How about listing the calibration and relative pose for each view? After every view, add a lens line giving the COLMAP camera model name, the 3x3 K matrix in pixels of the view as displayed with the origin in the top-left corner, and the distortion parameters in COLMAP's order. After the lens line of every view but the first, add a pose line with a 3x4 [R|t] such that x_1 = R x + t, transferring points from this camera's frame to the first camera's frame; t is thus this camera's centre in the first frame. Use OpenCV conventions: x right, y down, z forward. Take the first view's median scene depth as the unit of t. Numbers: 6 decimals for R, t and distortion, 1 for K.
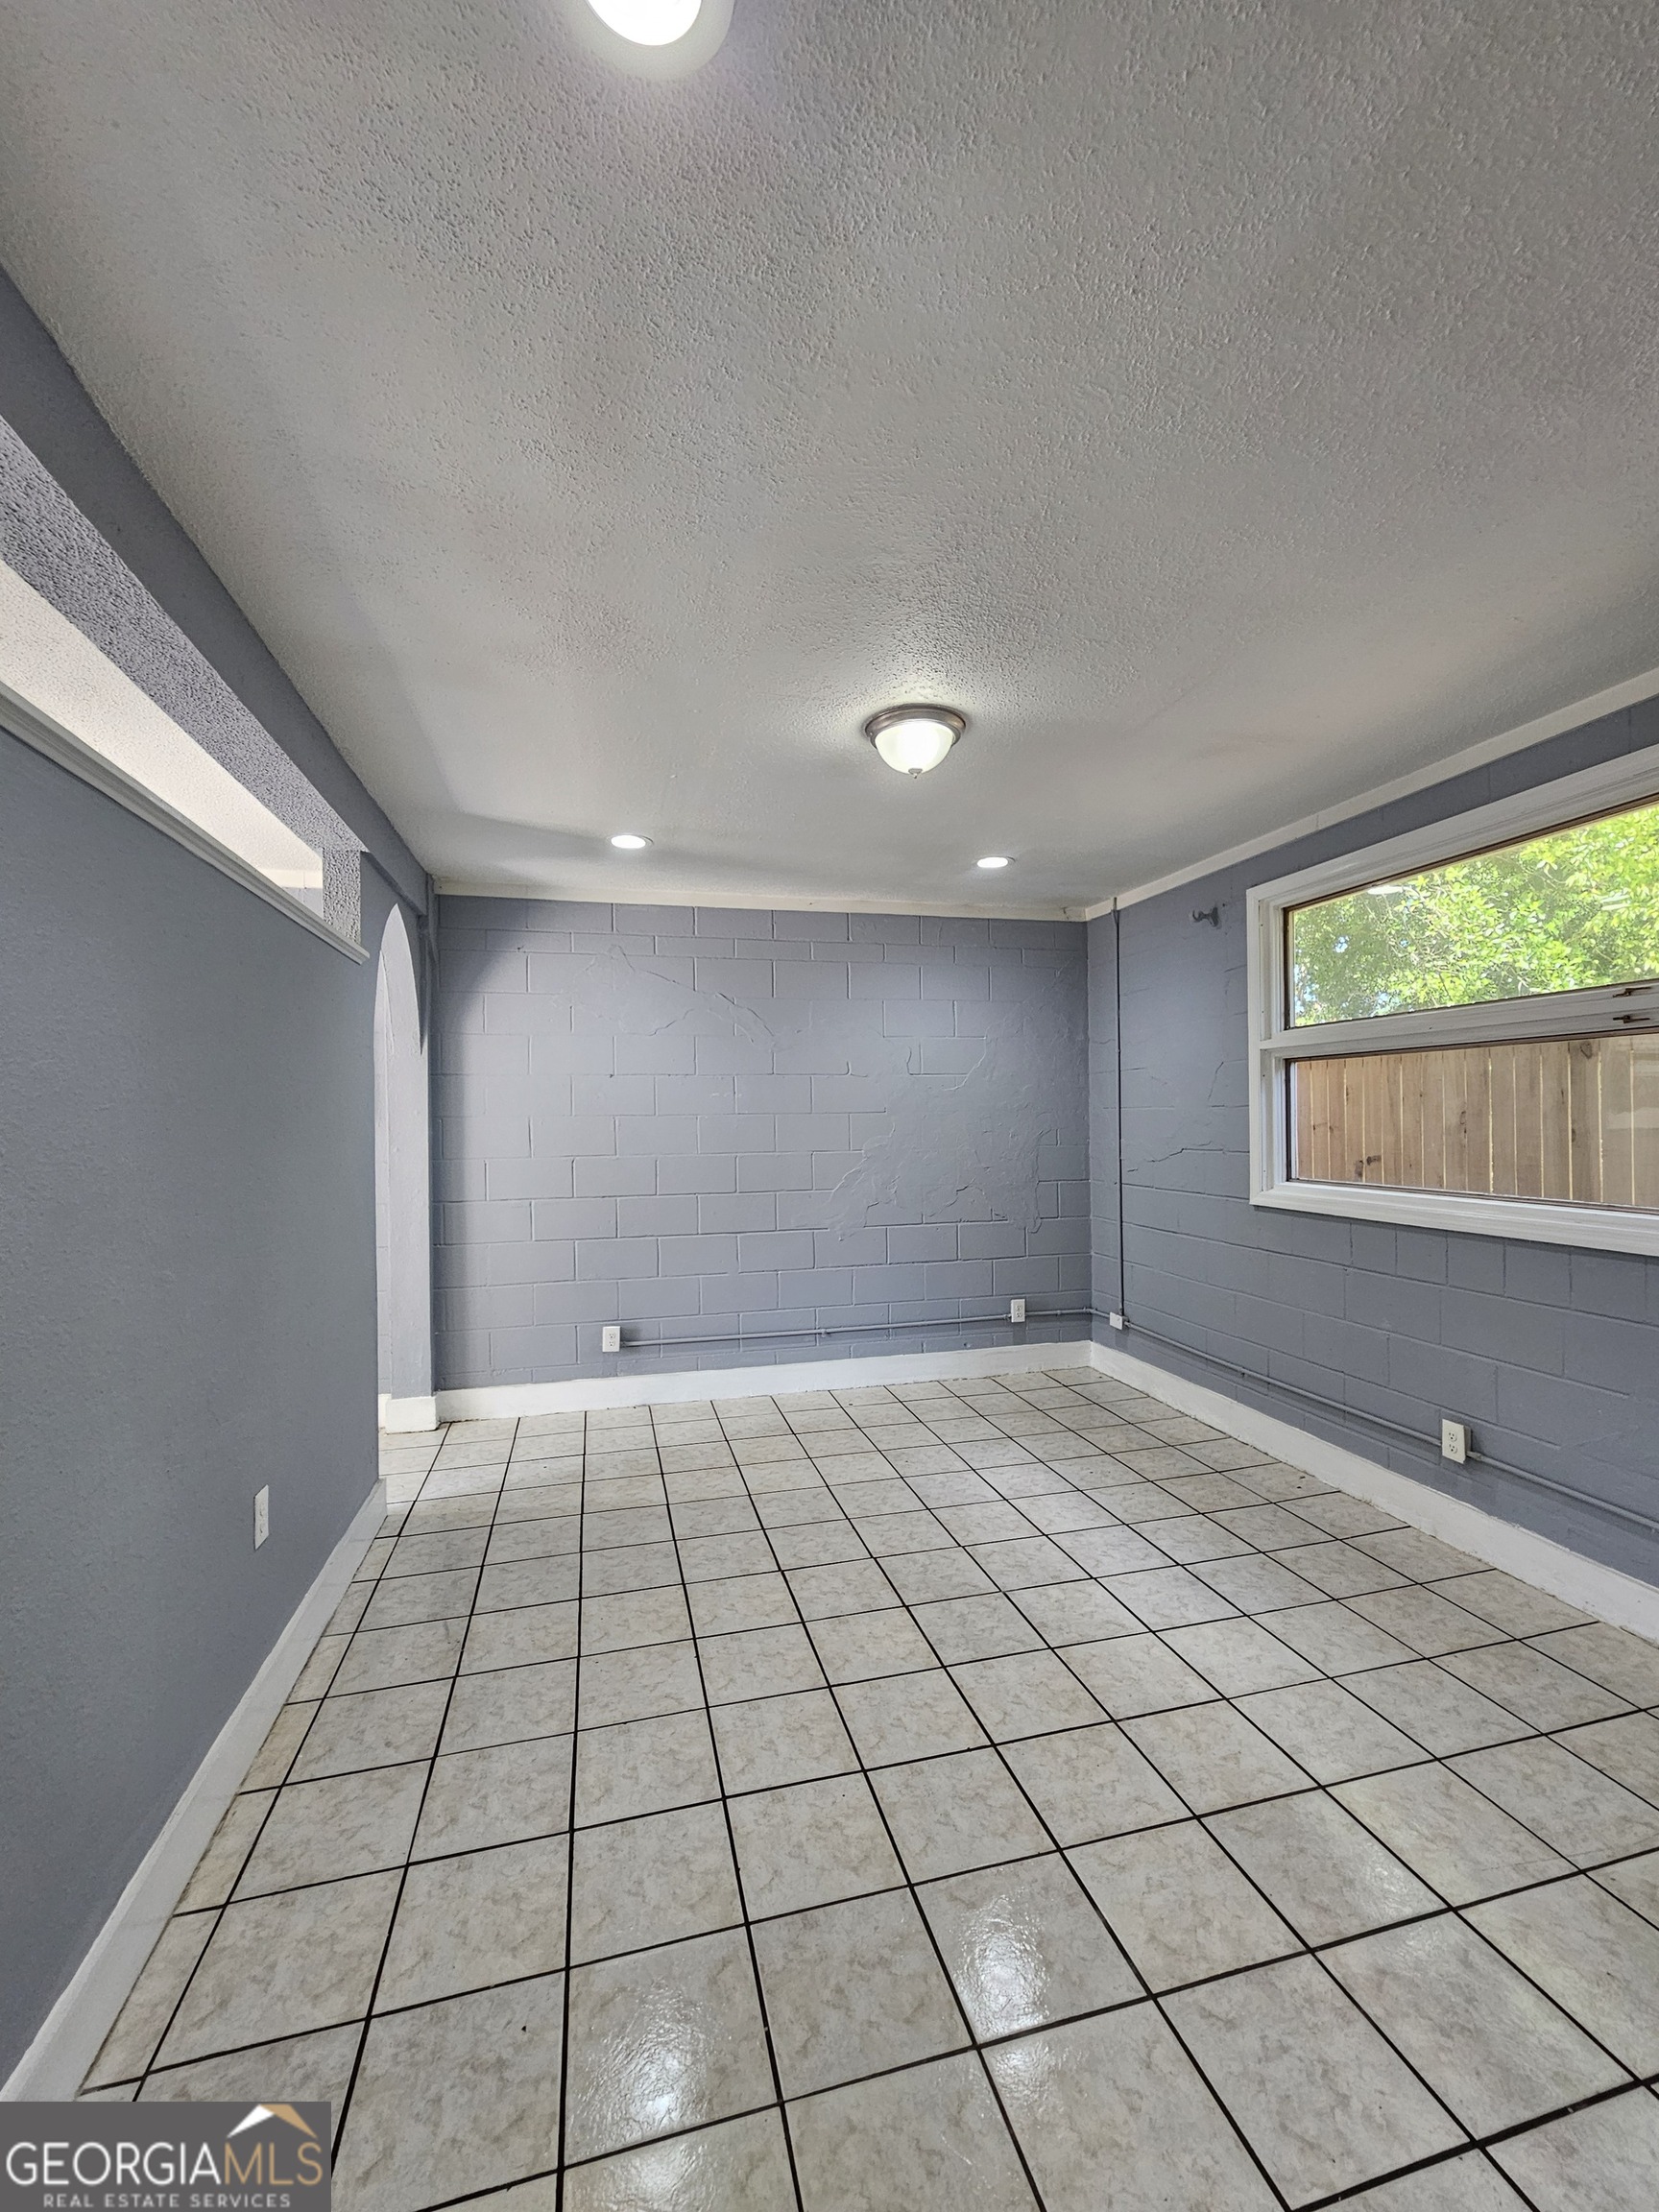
lens RADIAL K [[909.8, 0, 836.8], [0, 909.8, 1119.1], [0, 0, 1]] dist [-0.003978, 0.001662]
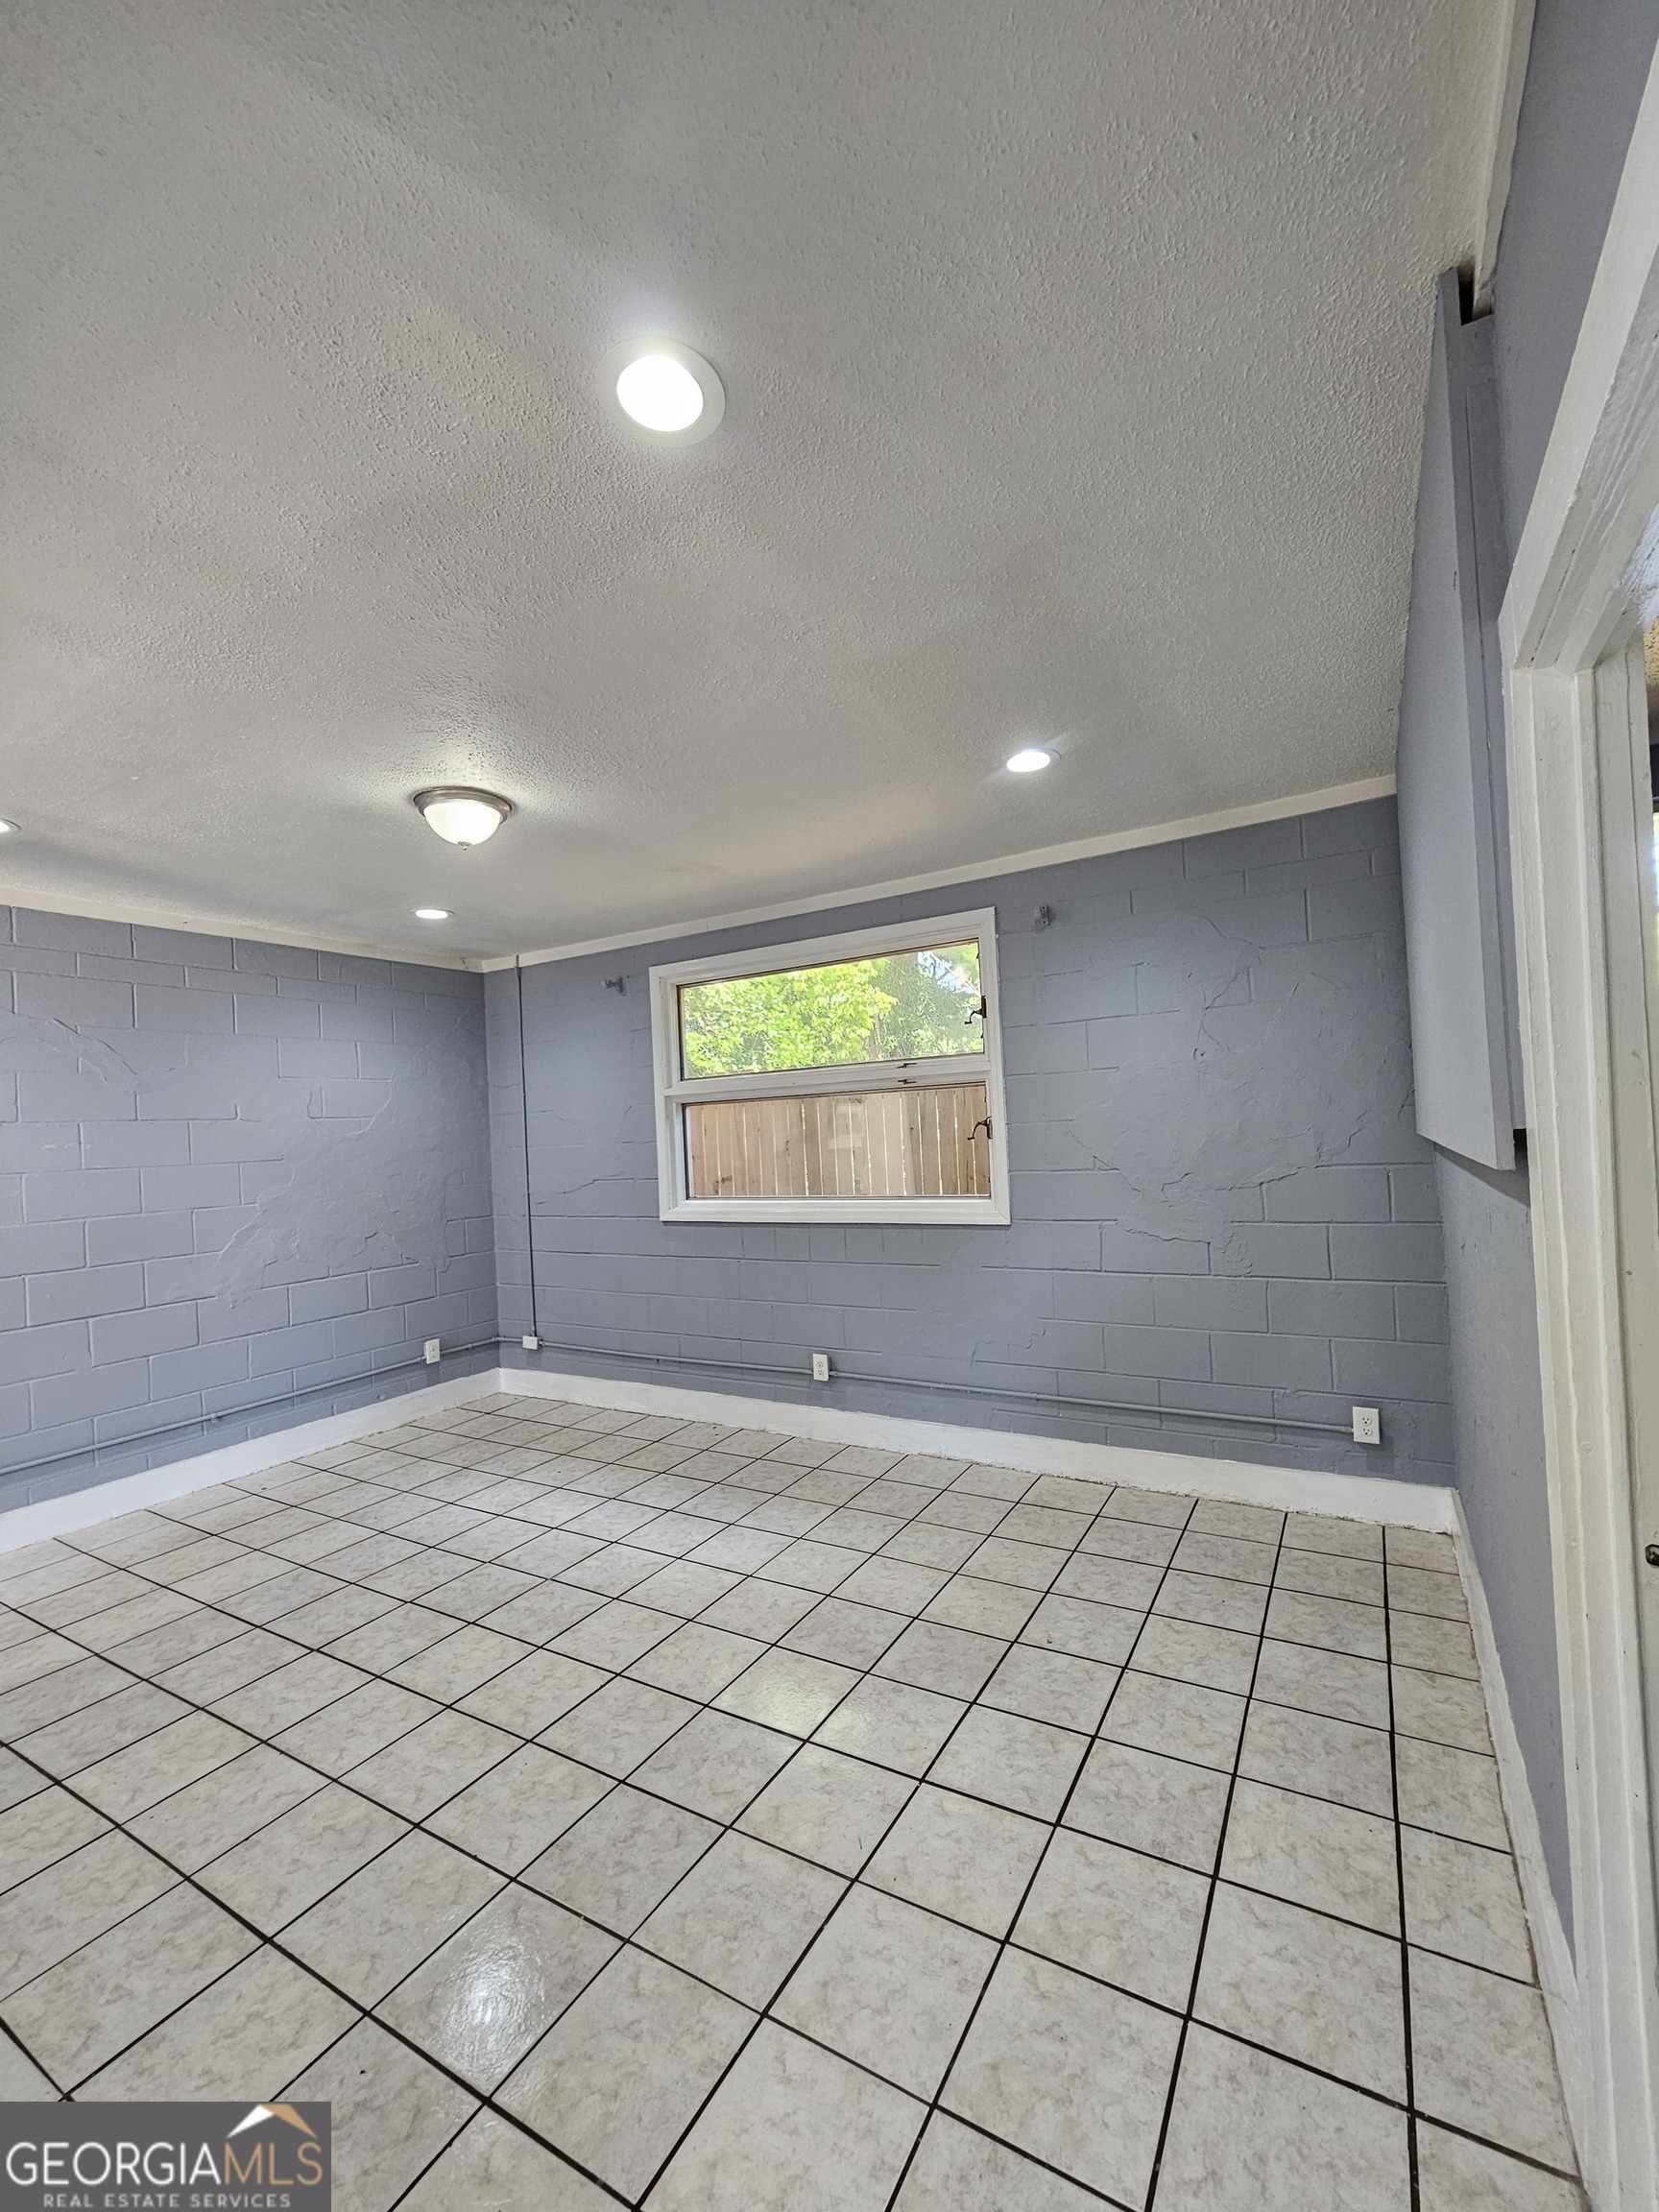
lens RADIAL K [[909.8, 0, 836.8], [0, 909.8, 1119.1], [0, 0, 1]] dist [-0.003978, 0.001662]
pose [[0.707348, -0.011399, 0.706773, -0.248527], [0.040732, 0.998866, -0.024655, -0.004095], [-0.705691, 0.046228, 0.707010, -0.050343]]
